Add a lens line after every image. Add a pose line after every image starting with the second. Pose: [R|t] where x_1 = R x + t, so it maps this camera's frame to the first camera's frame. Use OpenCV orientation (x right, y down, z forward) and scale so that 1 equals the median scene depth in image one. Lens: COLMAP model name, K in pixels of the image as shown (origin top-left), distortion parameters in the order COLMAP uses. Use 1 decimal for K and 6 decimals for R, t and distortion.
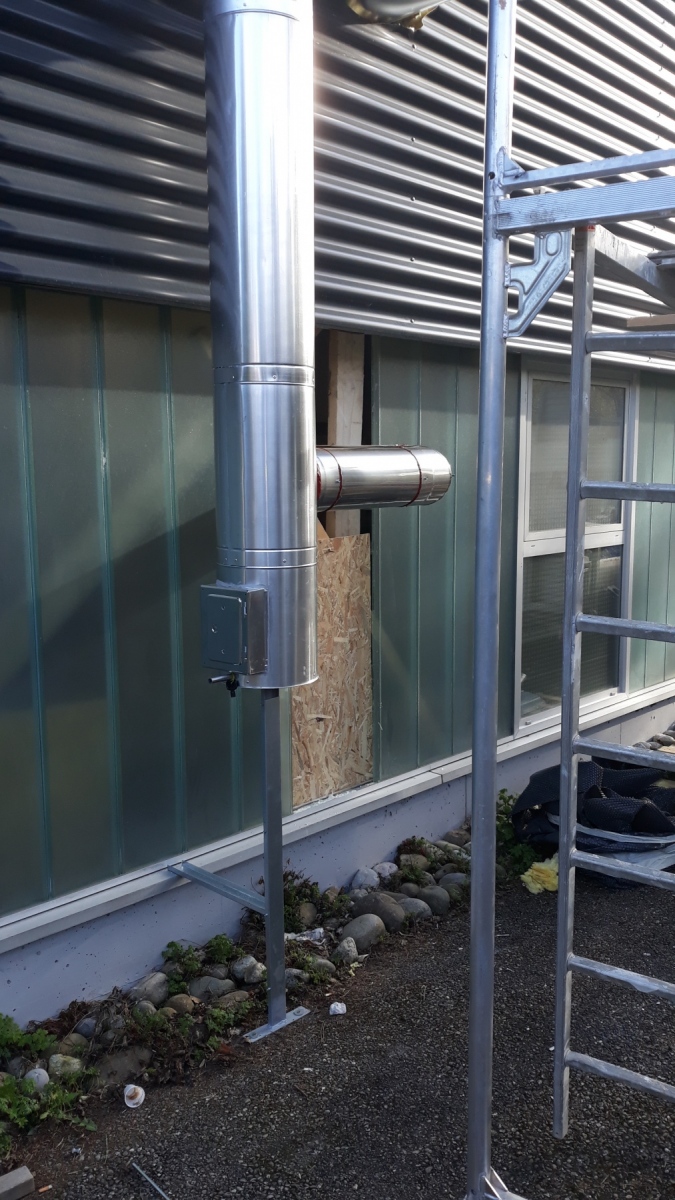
lens RADIAL K [[1012.0, 0, 337.5], [0, 1012.0, 600.0], [0, 0, 1]] dist [0.050077, -0.113906]
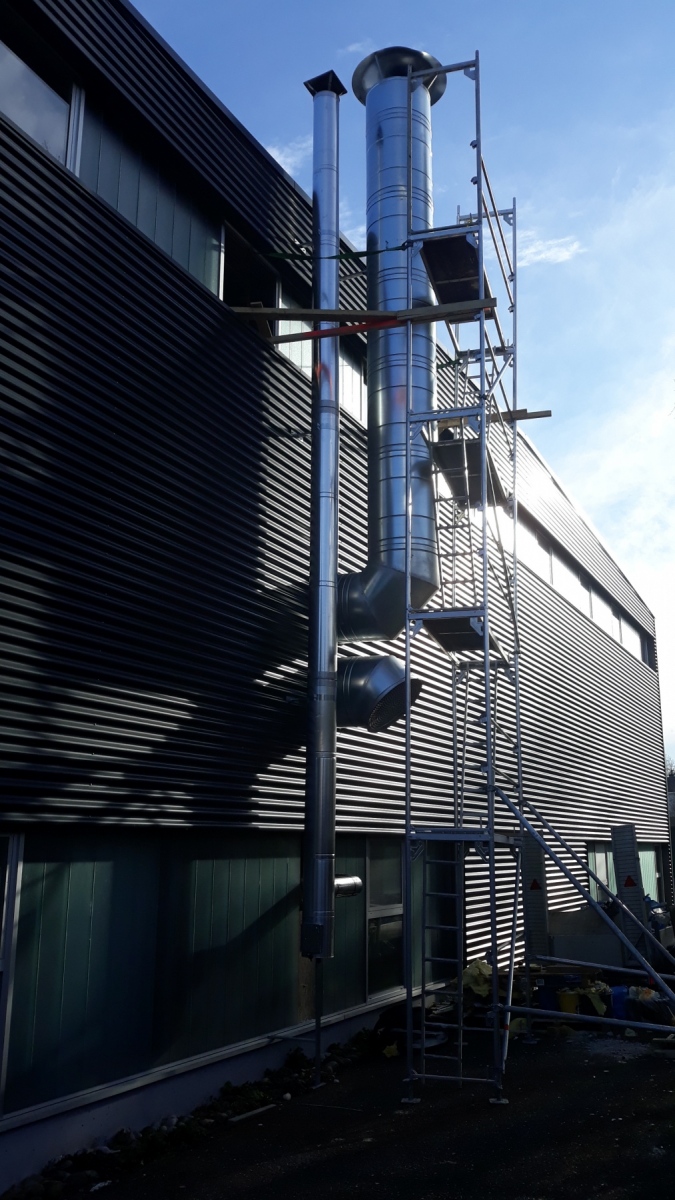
lens RADIAL K [[1012.0, 0, 337.5], [0, 1012.0, 600.0], [0, 0, 1]] dist [0.050077, -0.113906]
pose [[0.960541, 0.074407, 0.268000, -0.680074], [0.027948, 0.932855, -0.359166, 0.133584], [-0.276730, 0.352484, 0.893966, -1.596004]]
